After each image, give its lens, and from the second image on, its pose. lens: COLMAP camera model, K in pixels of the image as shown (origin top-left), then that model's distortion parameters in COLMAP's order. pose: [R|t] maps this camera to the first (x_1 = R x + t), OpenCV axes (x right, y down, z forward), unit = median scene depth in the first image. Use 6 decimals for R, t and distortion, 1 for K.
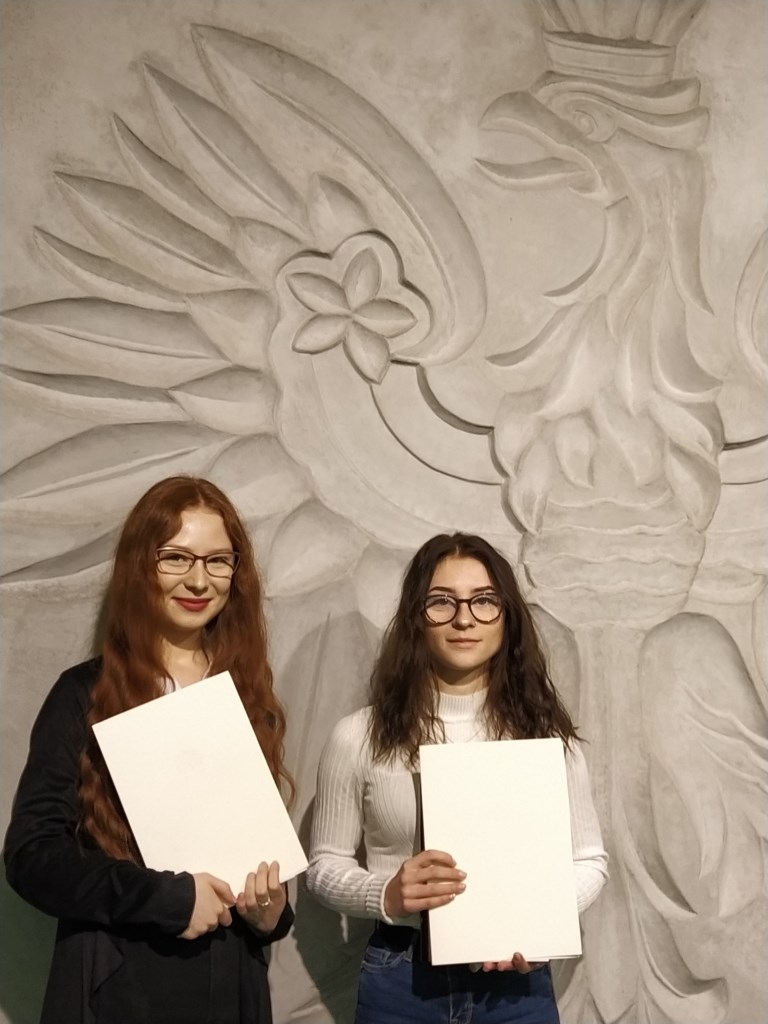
lens RADIAL K [[1428.3, 0, 390.8], [0, 1428.3, 503.3], [0, 0, 1]] dist [0.053969, 0.000000]
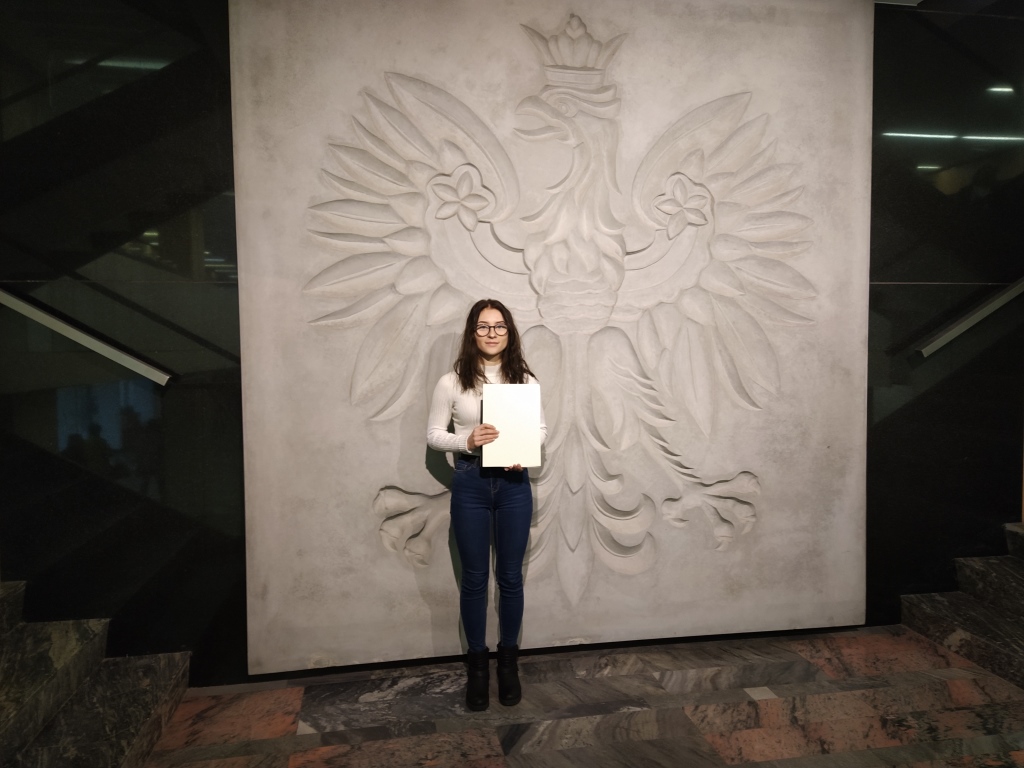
lens RADIAL K [[732.9, 0, 518.6], [0, 732.9, 380.8], [0, 0, 1]] dist [0.067148, -0.086421]
pose [[0.998821, -0.017036, -0.045447, 0.115212], [0.024574, 0.984991, 0.170850, -0.047158], [0.041854, -0.171766, 0.984248, -0.218582]]
